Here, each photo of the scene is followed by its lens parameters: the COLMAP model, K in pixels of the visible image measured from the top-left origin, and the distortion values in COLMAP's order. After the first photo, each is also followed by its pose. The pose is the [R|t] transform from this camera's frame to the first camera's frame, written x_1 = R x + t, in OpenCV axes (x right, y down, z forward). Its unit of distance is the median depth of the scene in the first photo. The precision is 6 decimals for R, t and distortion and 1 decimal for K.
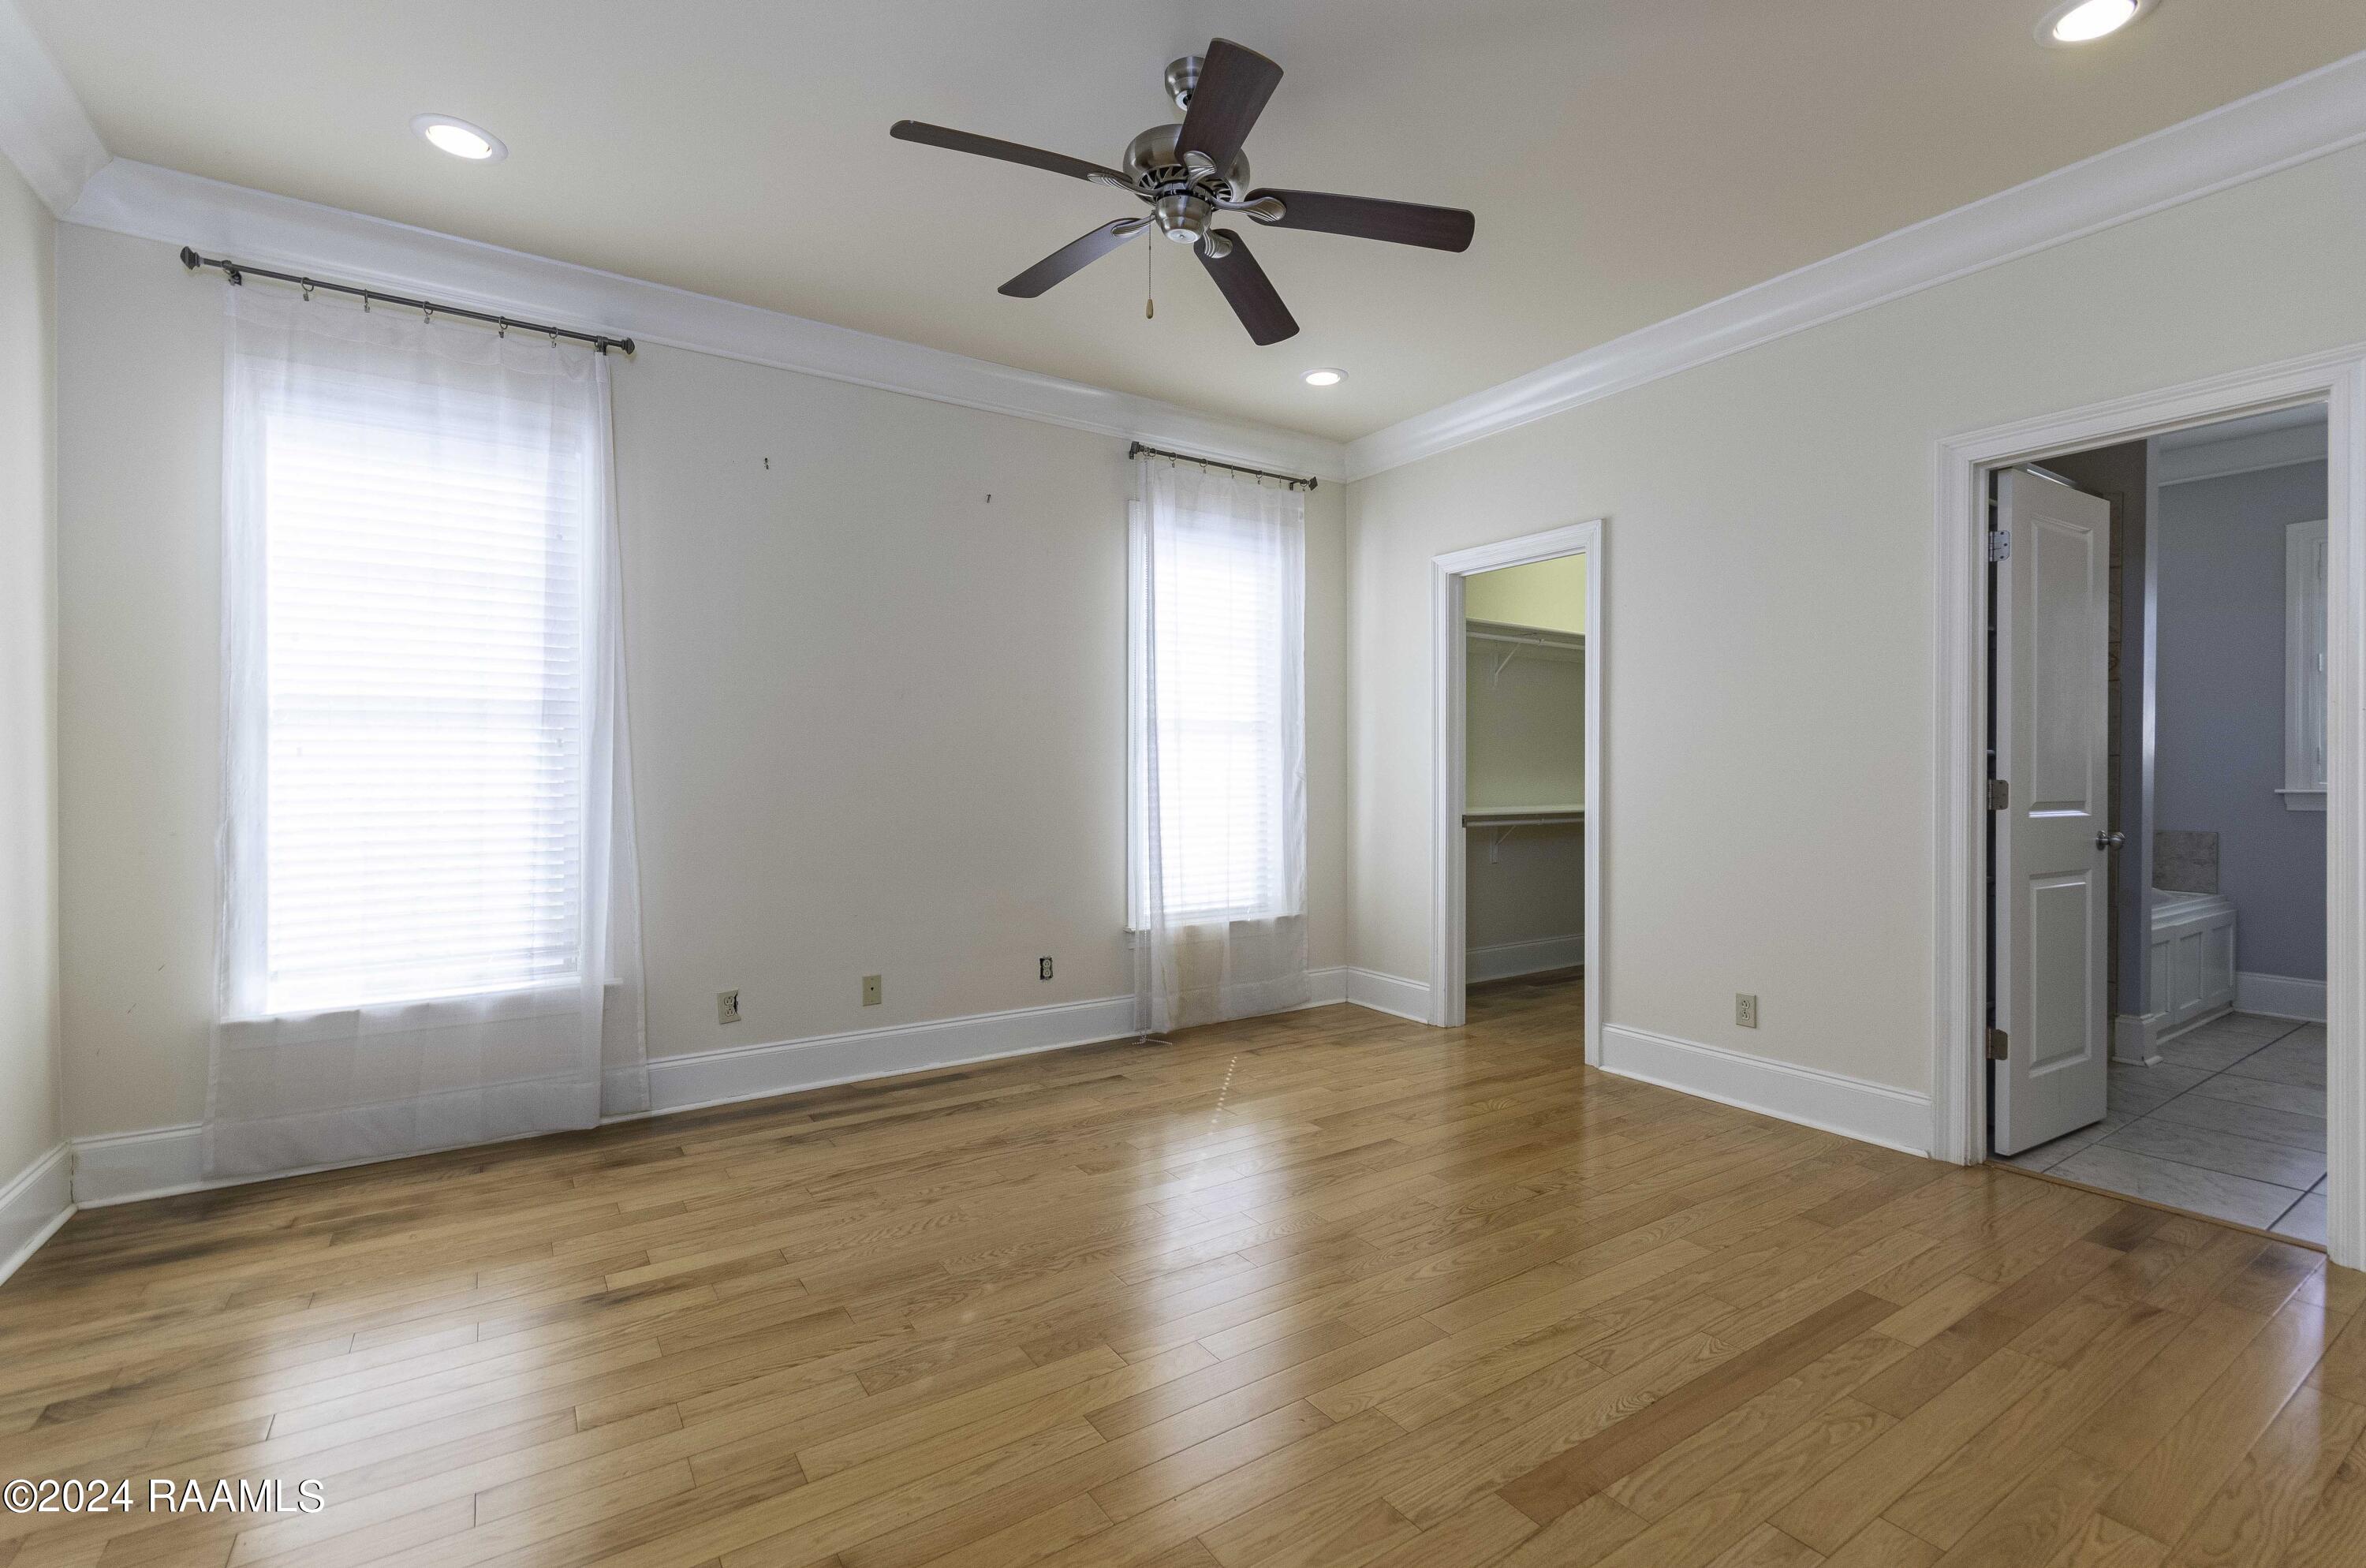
lens RADIAL K [[1049.9, 0, 1192.8], [0, 1049.9, 781.5], [0, 0, 1]] dist [0.003187, -0.000023]
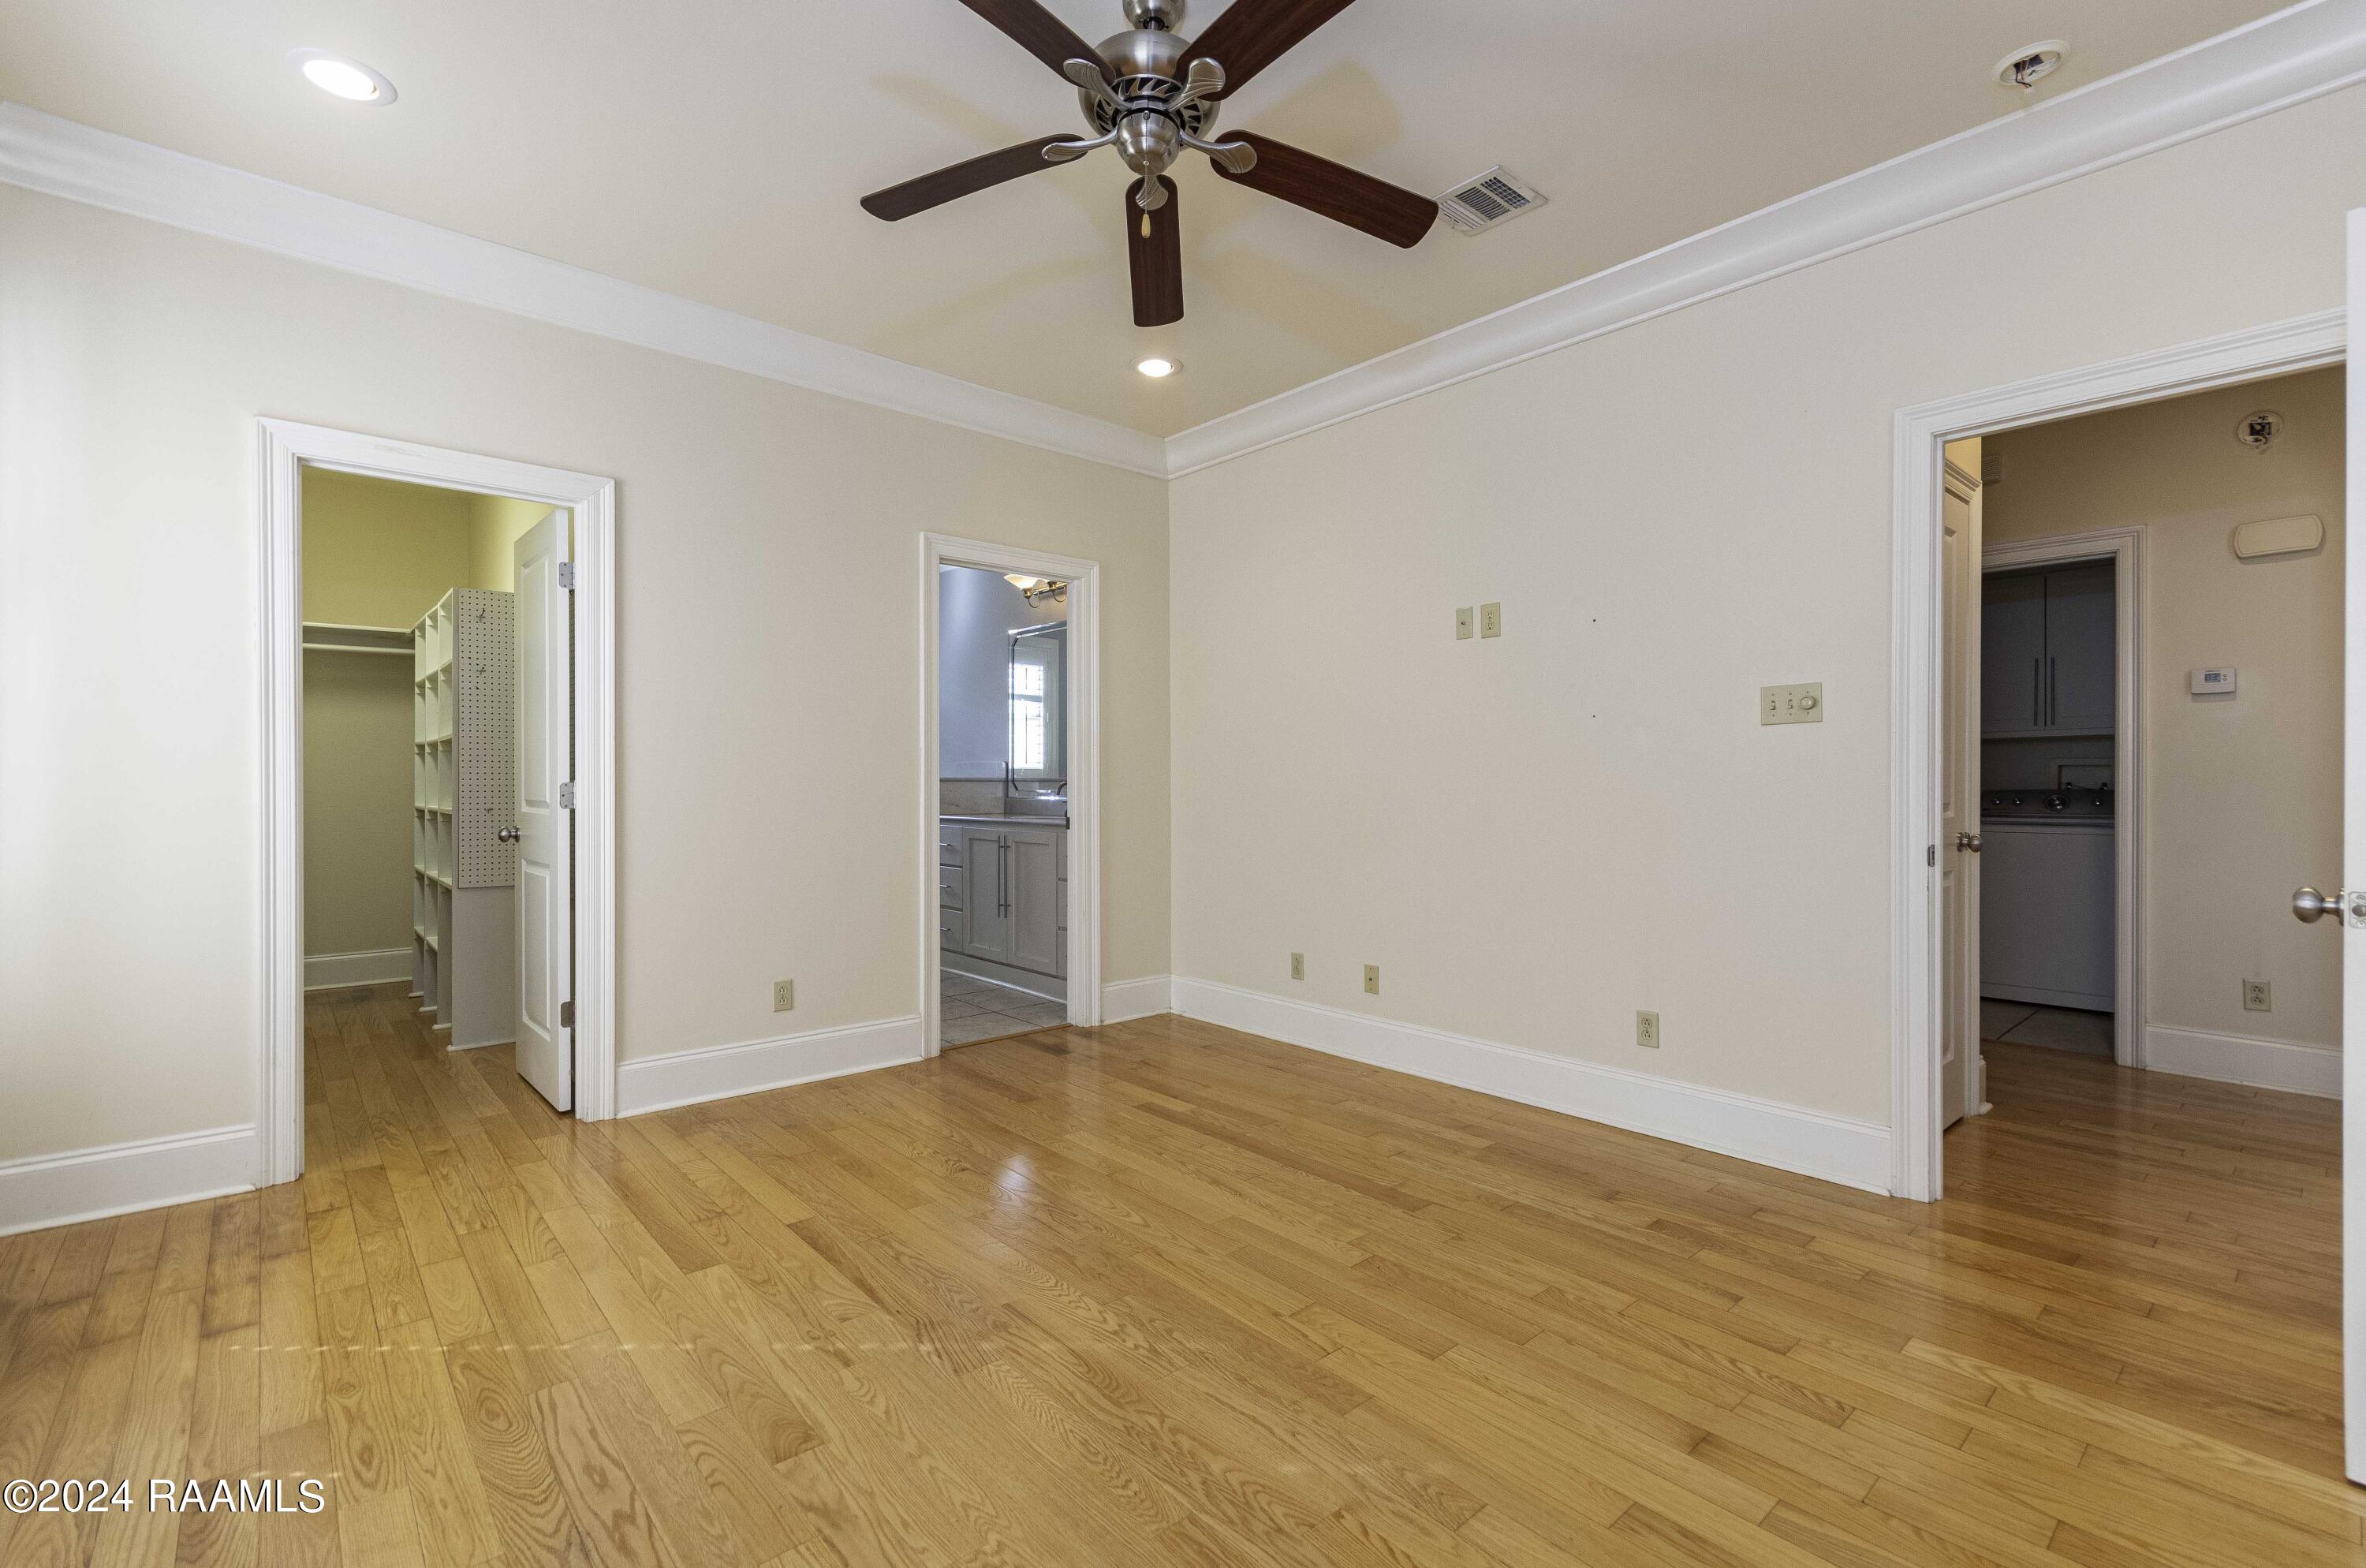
lens RADIAL K [[1063.4, 0, 1213.5], [0, 1063.4, 779.7], [0, 0, 1]] dist [0.001601, -0.000006]
pose [[-0.141403, -0.003439, 0.989946, -0.800996], [0.012161, 0.999912, 0.005211, -0.000701], [-0.989877, 0.012775, -0.141348, 0.952365]]
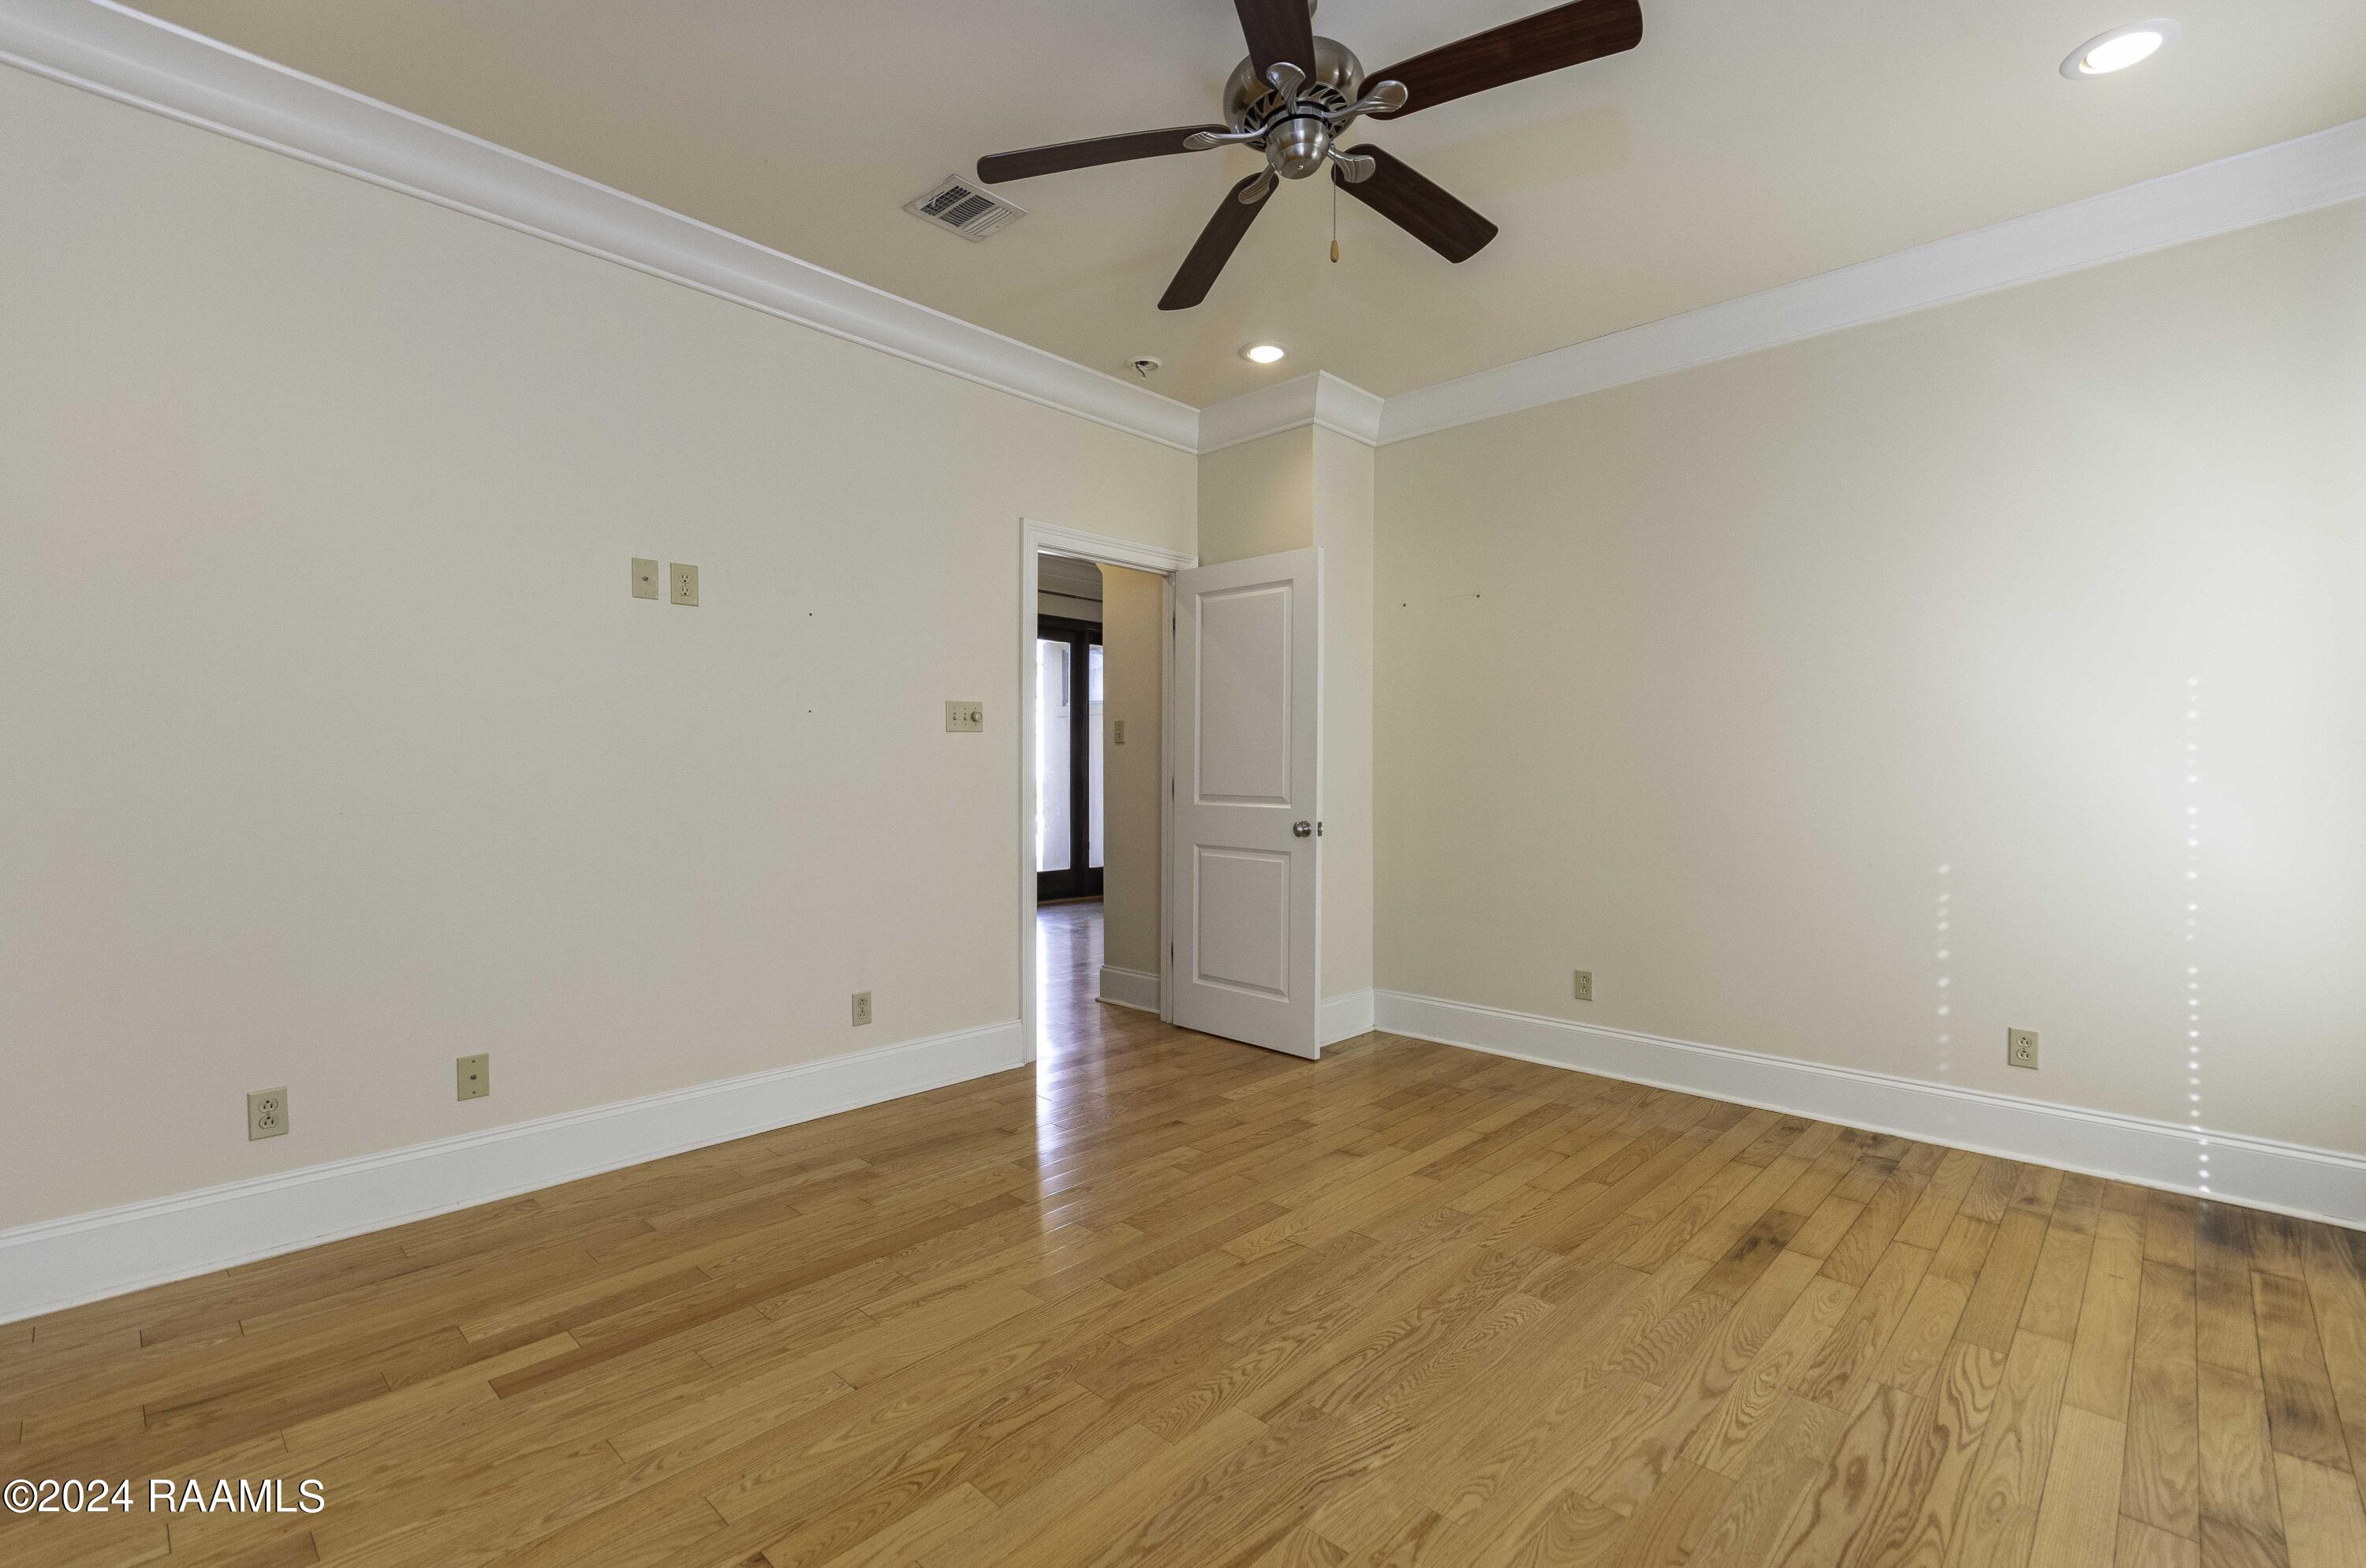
lens RADIAL K [[1049.9, 0, 1192.8], [0, 1049.9, 781.5], [0, 0, 1]] dist [0.003187, -0.000023]
pose [[-0.972929, -0.004320, -0.231064, 0.246488], [-0.008681, 0.999803, 0.017860, -0.007777], [0.230941, 0.019382, -0.972775, 1.638663]]
